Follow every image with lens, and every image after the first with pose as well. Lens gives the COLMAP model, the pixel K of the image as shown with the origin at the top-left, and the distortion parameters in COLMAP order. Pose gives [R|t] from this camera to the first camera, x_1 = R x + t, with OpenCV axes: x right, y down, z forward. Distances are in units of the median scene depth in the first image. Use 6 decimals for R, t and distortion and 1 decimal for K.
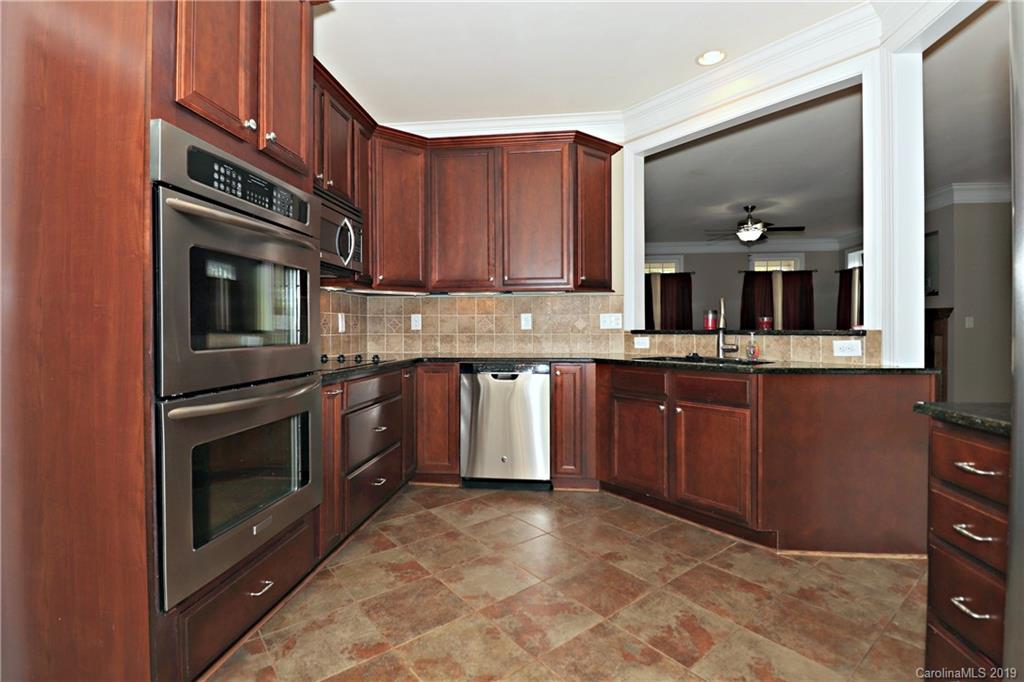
lens RADIAL K [[471.4, 0, 512.7], [0, 471.4, 334.8], [0, 0, 1]] dist [-0.001527, -0.002652]
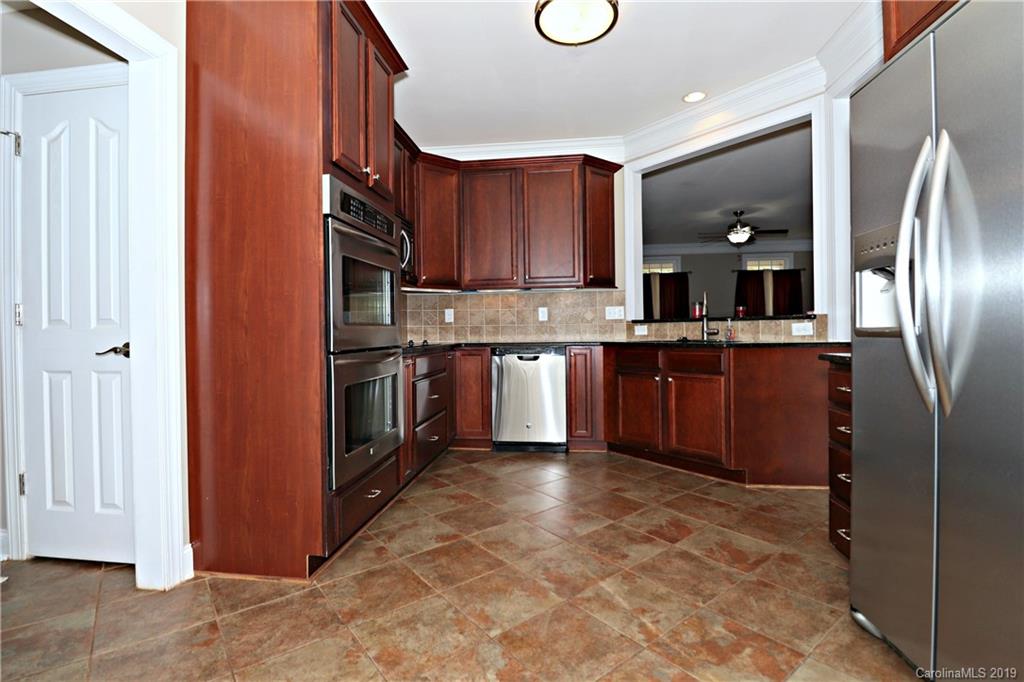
lens RADIAL K [[471.4, 0, 512.9], [0, 471.4, 334.5], [0, 0, 1]] dist [-0.001527, -0.002652]
pose [[0.999956, -0.009071, -0.002492, -0.061089], [0.009060, 0.999949, -0.004539, 0.038769], [0.002533, 0.004516, 0.999987, -0.250017]]
